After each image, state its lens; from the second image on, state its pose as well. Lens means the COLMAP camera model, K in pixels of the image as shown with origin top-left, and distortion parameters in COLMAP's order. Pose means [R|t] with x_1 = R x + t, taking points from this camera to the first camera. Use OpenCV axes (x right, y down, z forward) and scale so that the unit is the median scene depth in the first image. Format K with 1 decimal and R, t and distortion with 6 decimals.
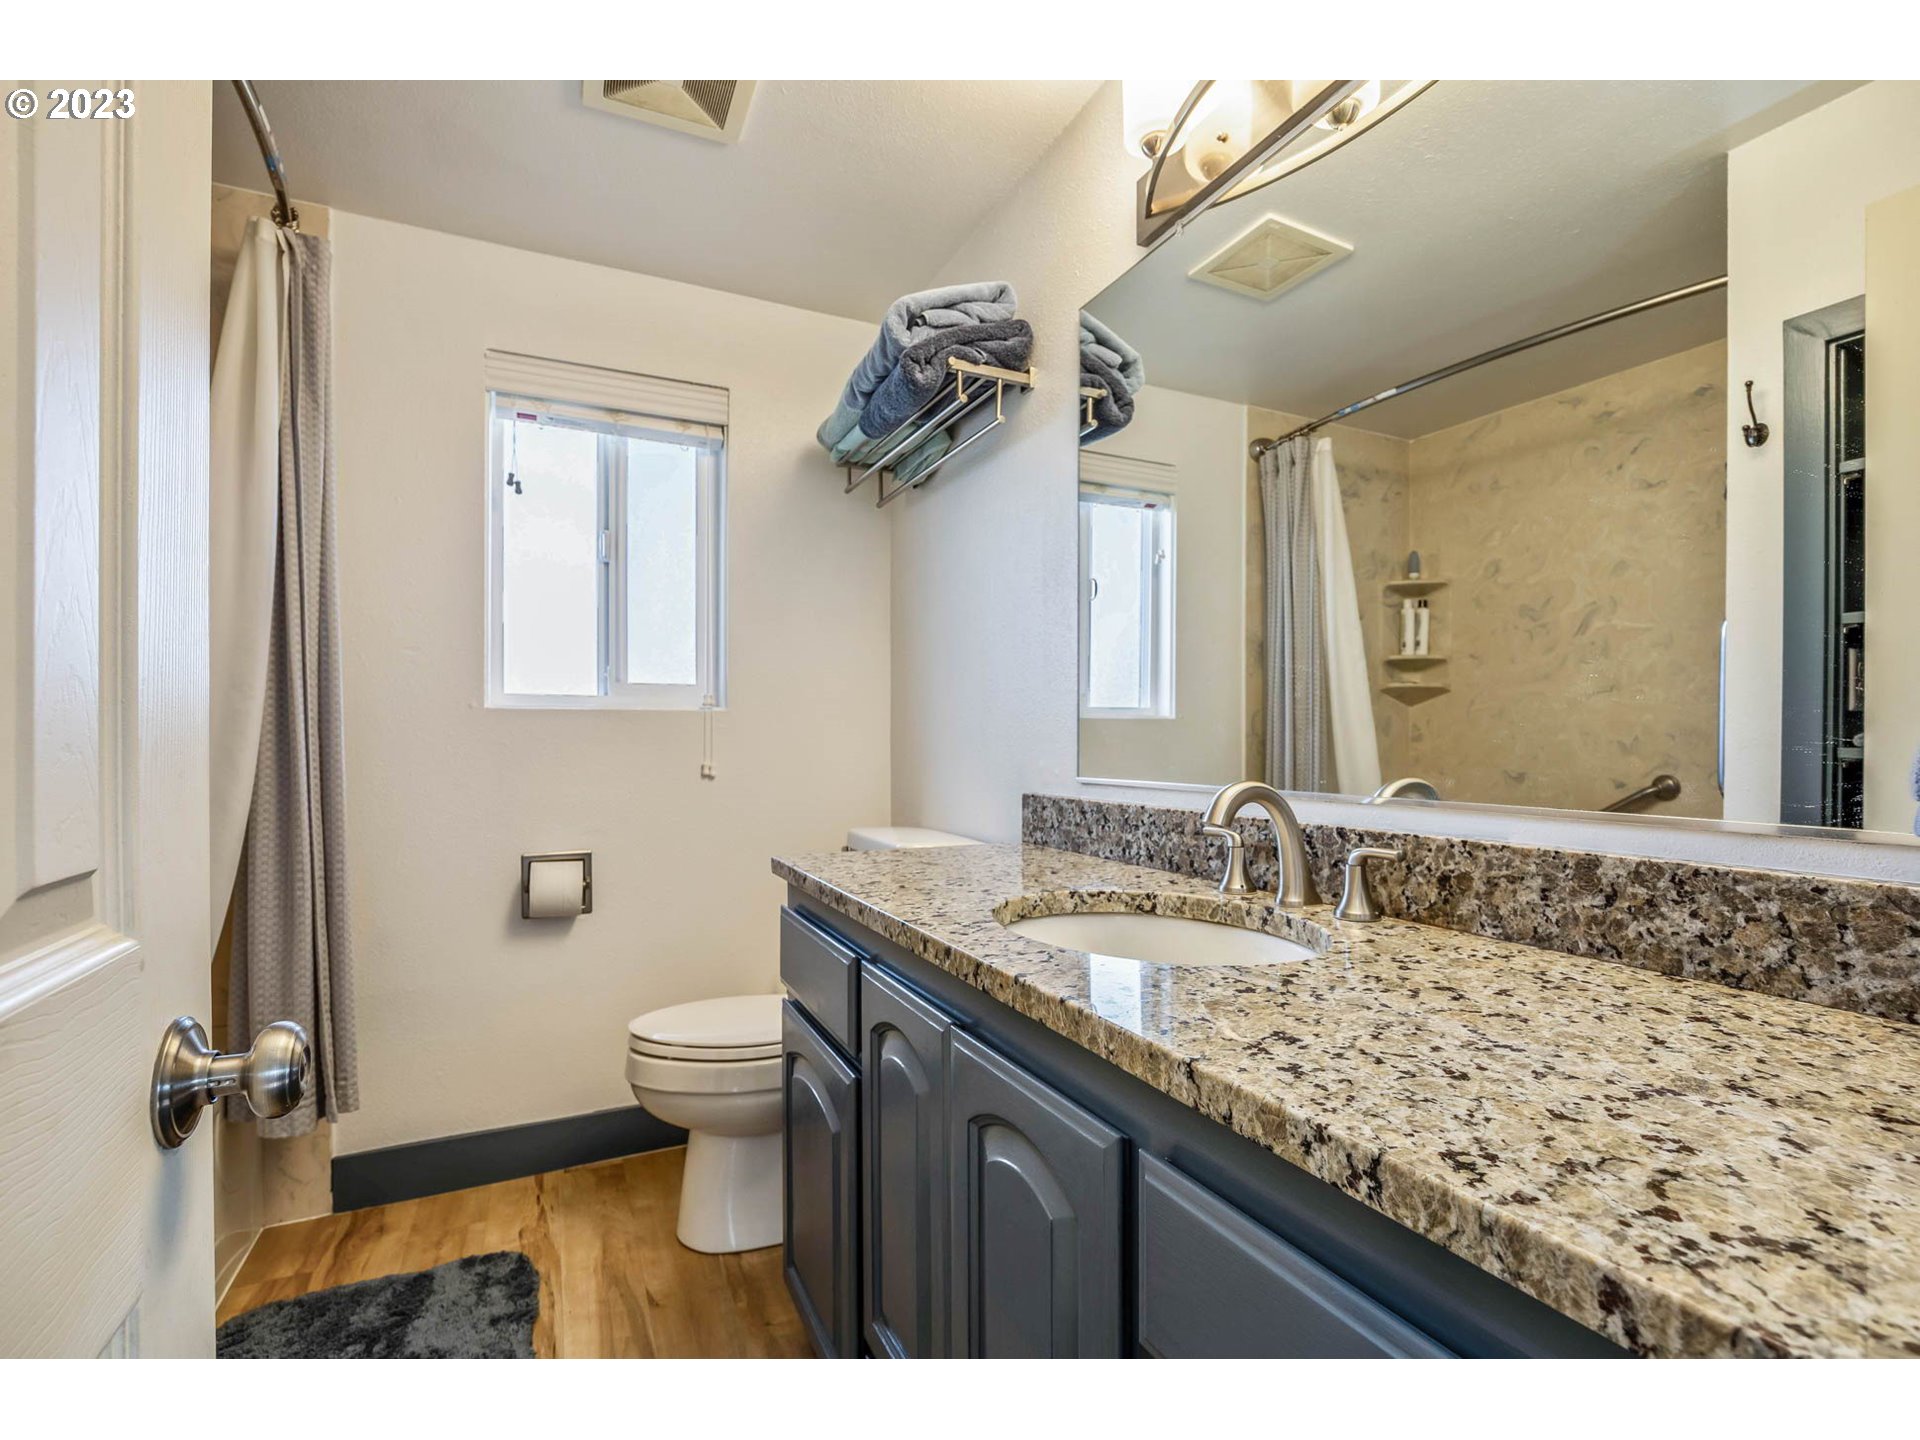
lens RADIAL K [[793.1, 0, 954.1], [0, 793.1, 735.6], [0, 0, 1]] dist [-0.010882, 0.000610]
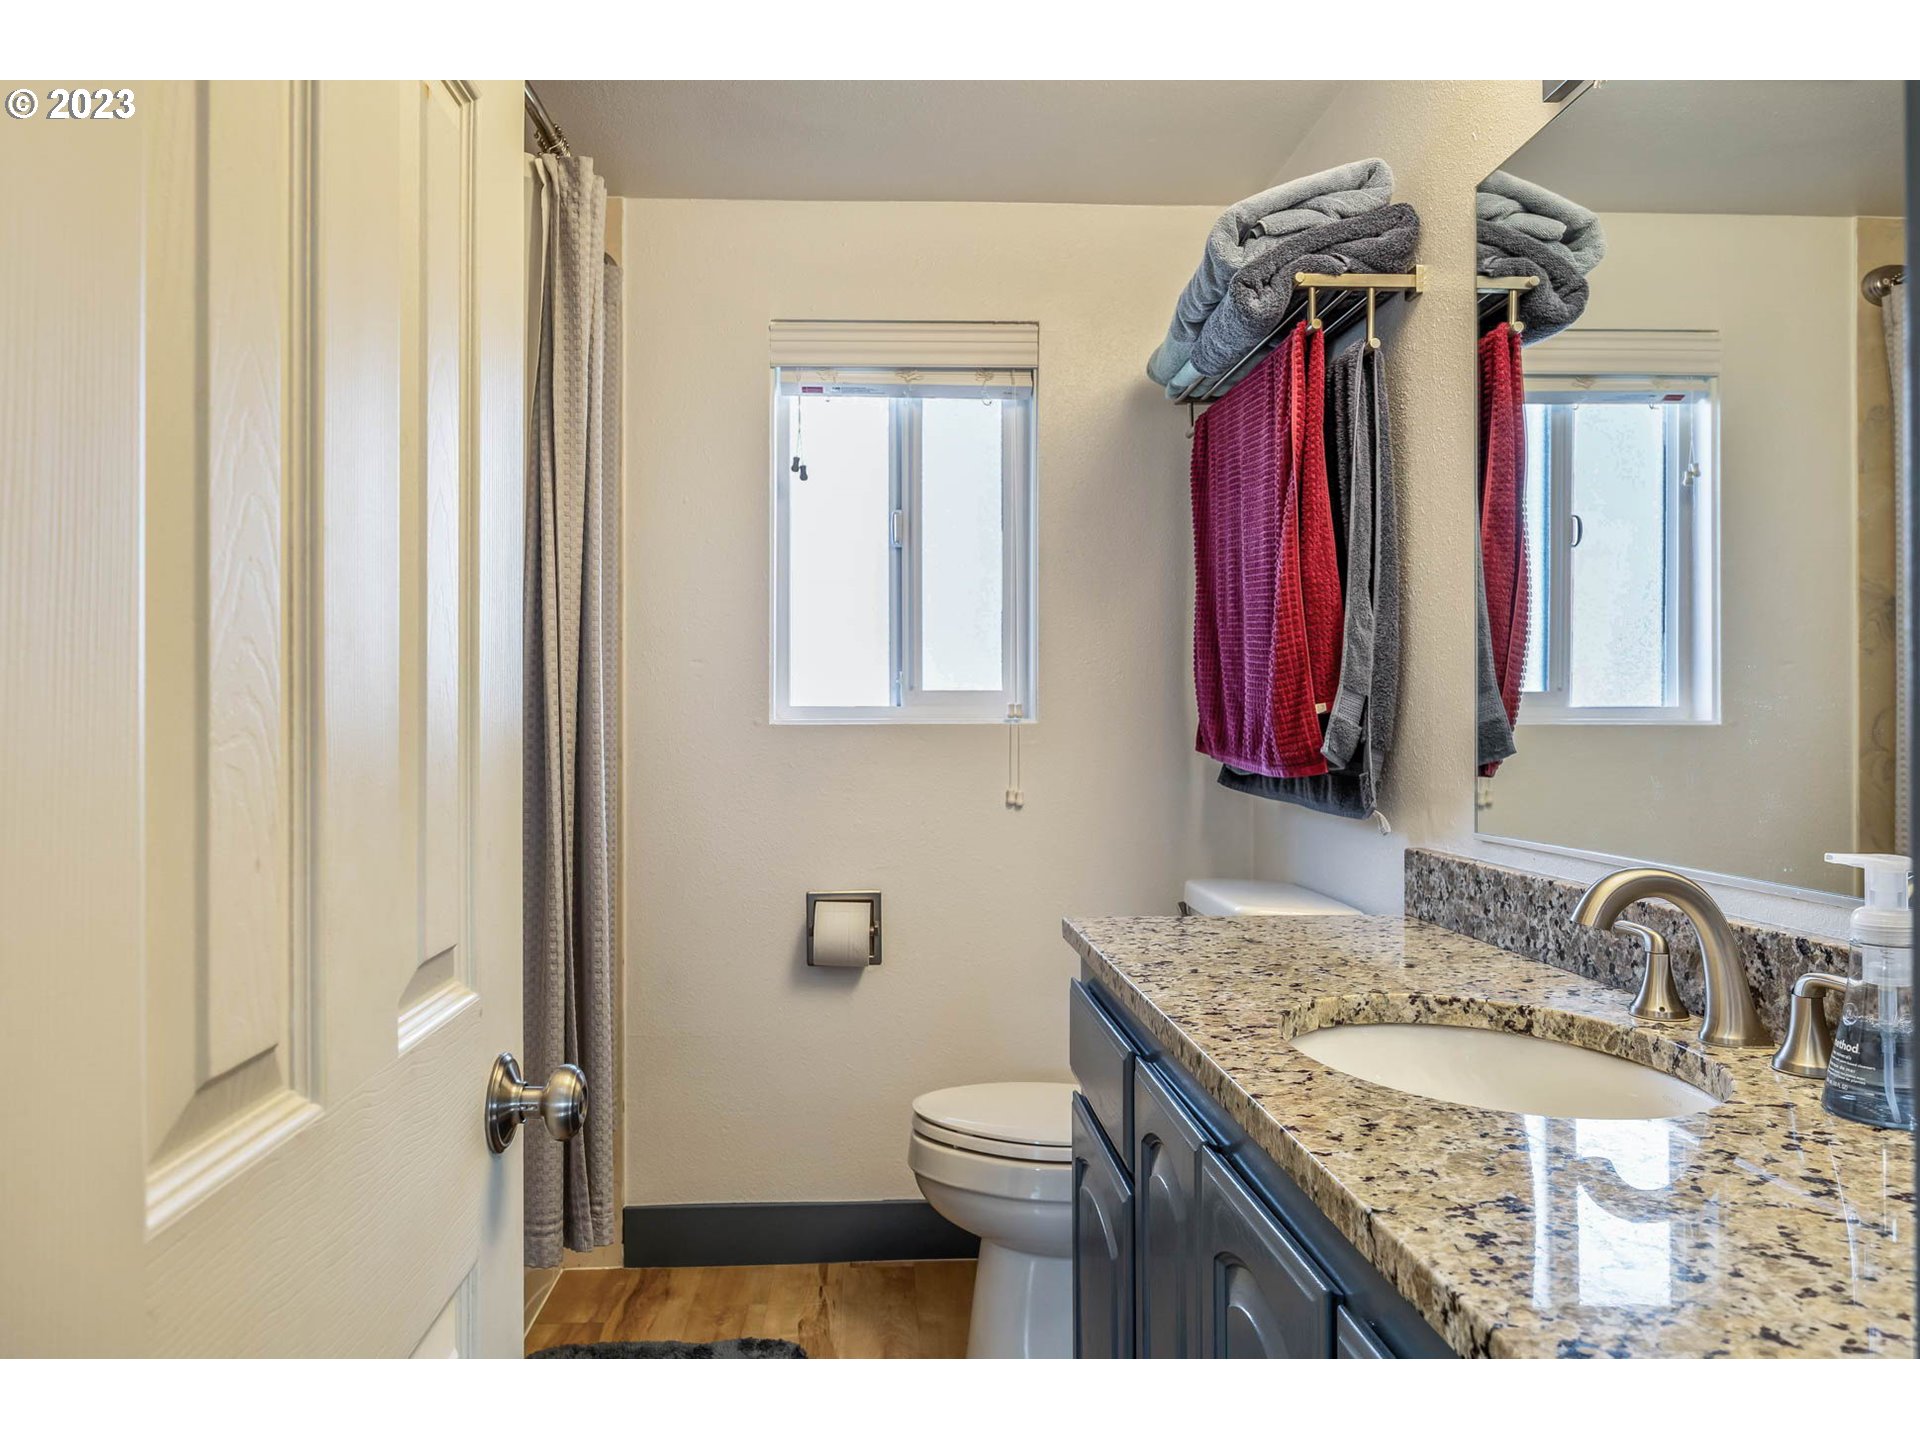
lens RADIAL K [[1134.0, 0, 1003.5], [0, 1134.0, 713.9], [0, 0, 1]] dist [-0.007098, -0.001216]
pose [[0.937280, 0.000542, -0.348578, 0.140847], [-0.002121, 0.999989, -0.004147, -0.062661], [0.348571, 0.004626, 0.937271, -0.149385]]
